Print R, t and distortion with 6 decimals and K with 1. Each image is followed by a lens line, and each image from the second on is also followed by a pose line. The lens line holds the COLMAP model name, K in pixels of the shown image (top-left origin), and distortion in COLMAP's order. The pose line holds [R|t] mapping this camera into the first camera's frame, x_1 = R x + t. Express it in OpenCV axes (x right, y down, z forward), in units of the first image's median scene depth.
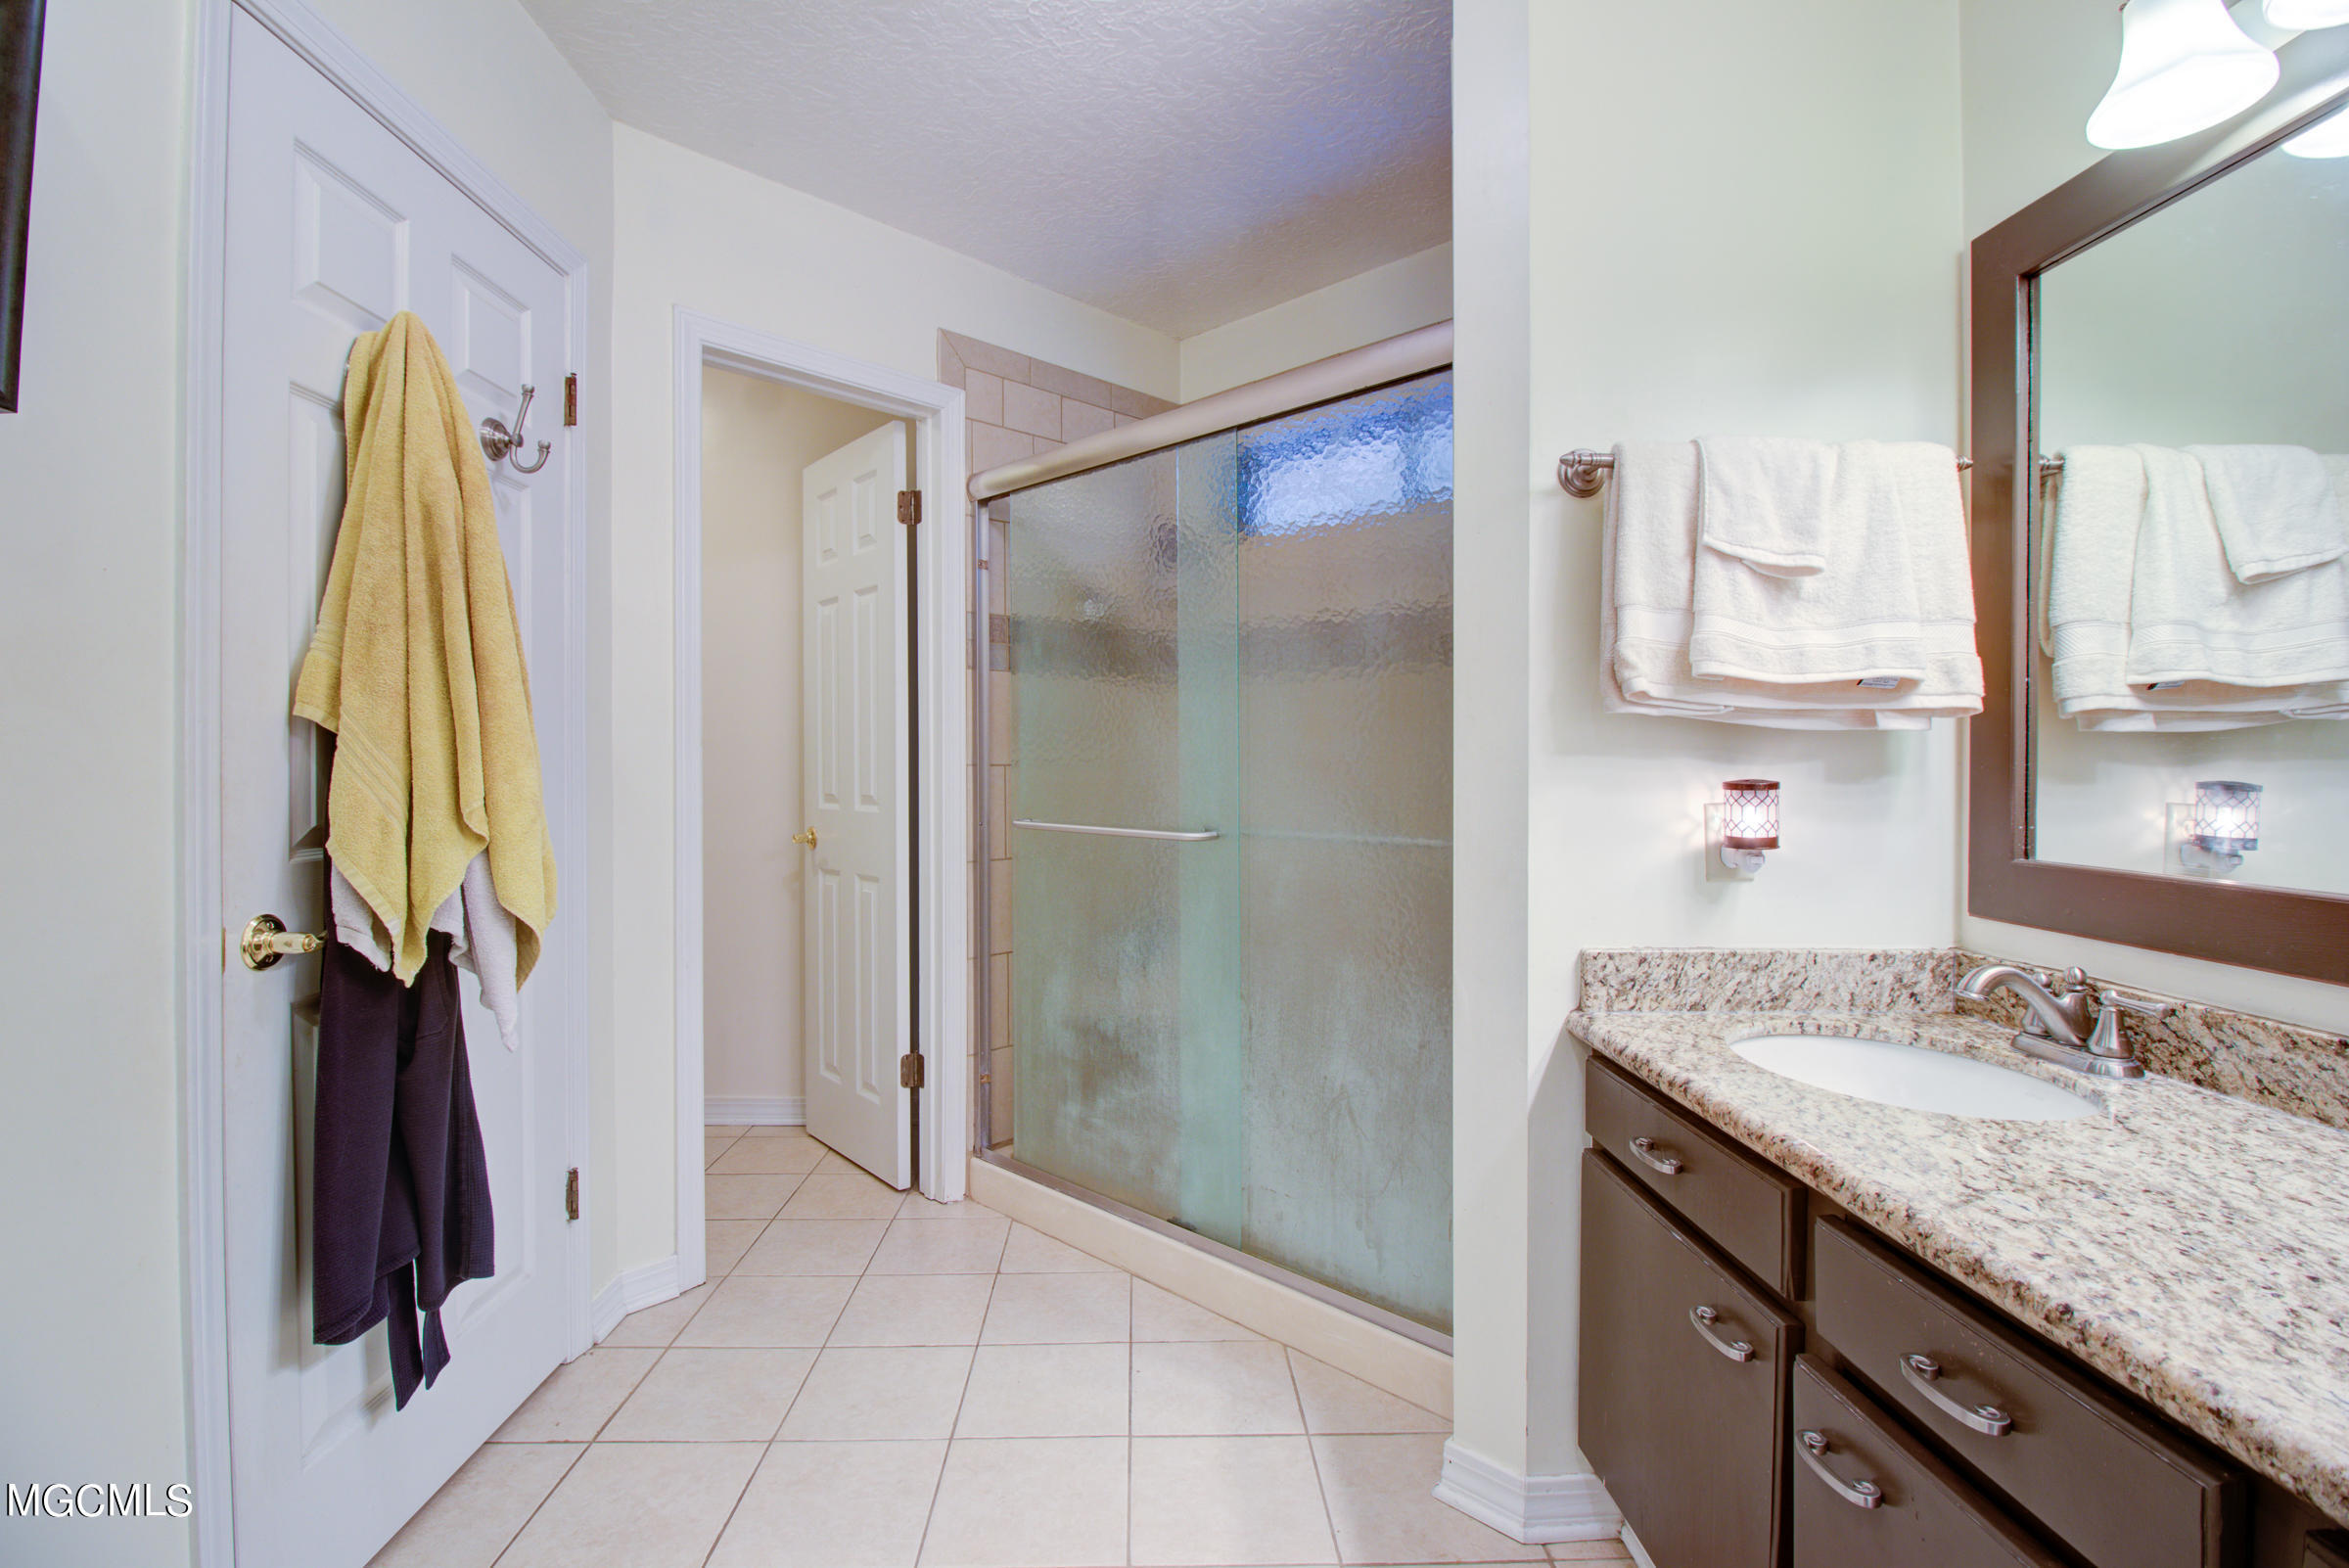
lens RADIAL K [[1087.1, 0, 1152.0], [0, 1087.1, 768.2], [0, 0, 1]] dist [-0.003238, -0.007800]
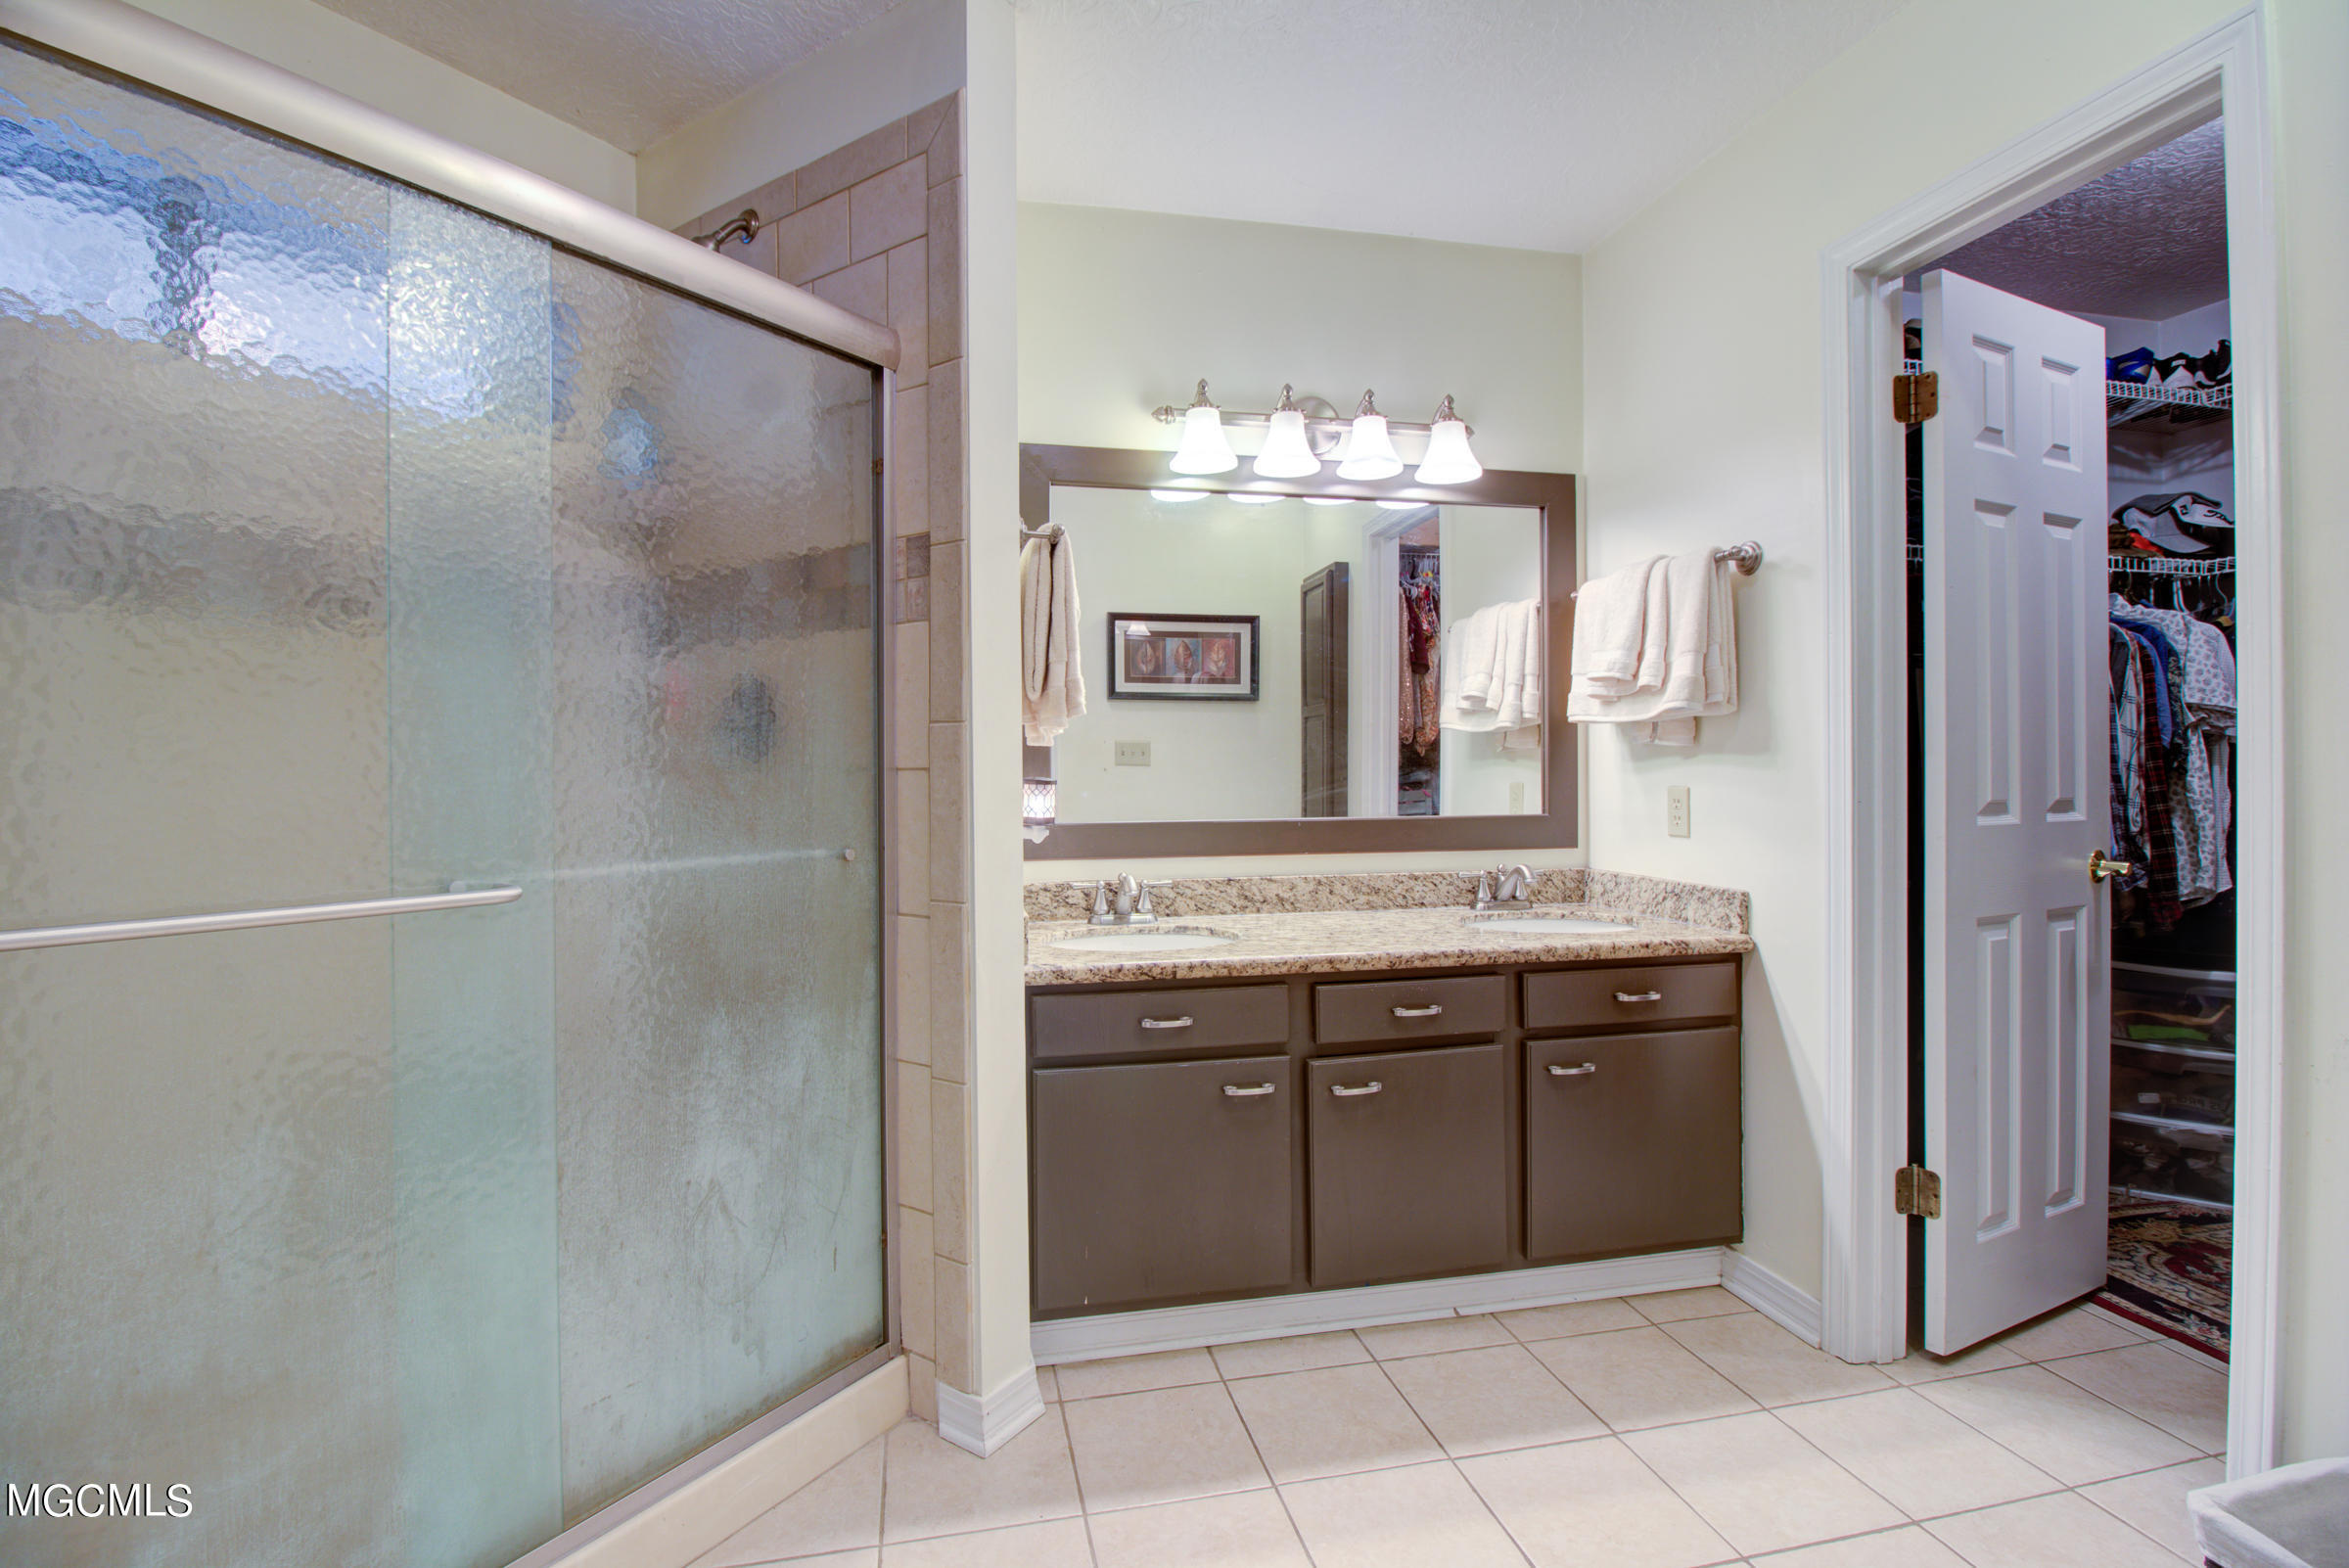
lens RADIAL K [[1079.9, 0, 1154.6], [0, 1079.9, 769.2], [0, 0, 1]] dist [0.000926, -0.014300]
pose [[-0.188939, -0.000189, 0.981989, -0.894161], [0.013699, 0.999902, 0.002828, -0.002818], [-0.981893, 0.013987, -0.188918, 1.140525]]
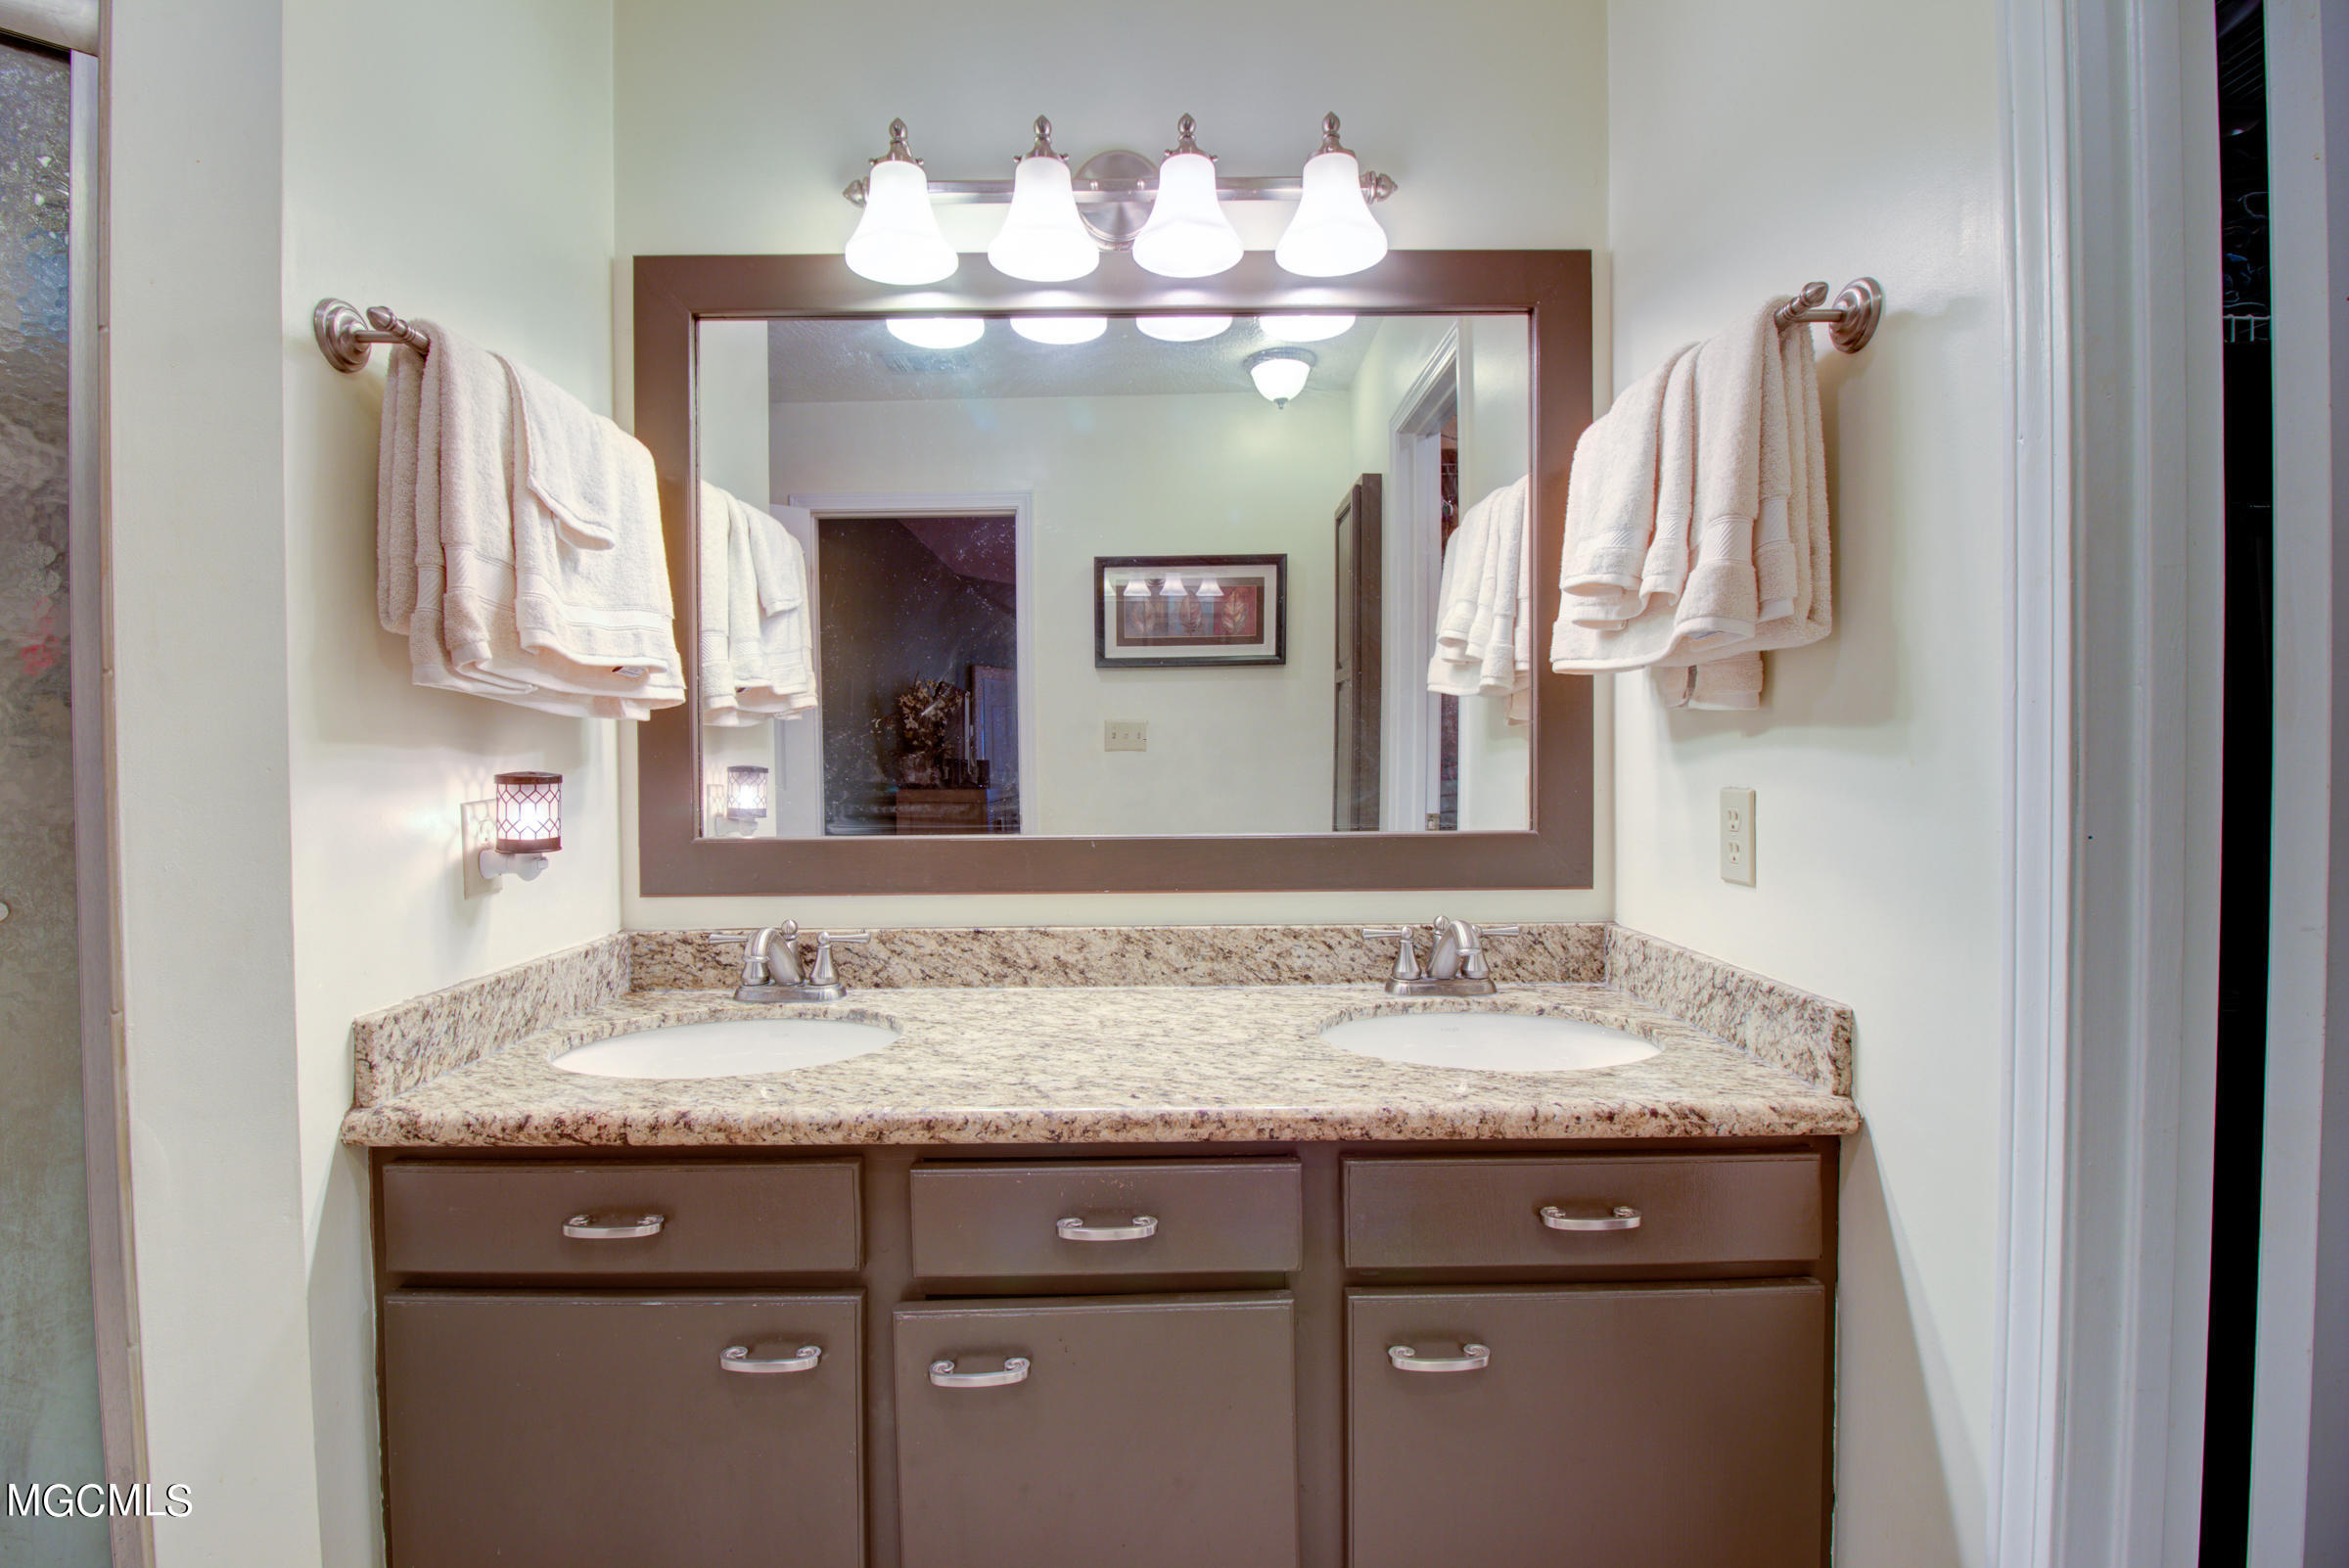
lens RADIAL K [[1087.1, 0, 1152.0], [0, 1087.1, 768.2], [0, 0, 1]] dist [-0.003238, -0.007800]
pose [[0.012958, -0.015593, 0.999794, -0.308337], [0.015863, 0.999756, 0.015387, 0.002210], [-0.999790, 0.015661, 0.013202, 0.505735]]
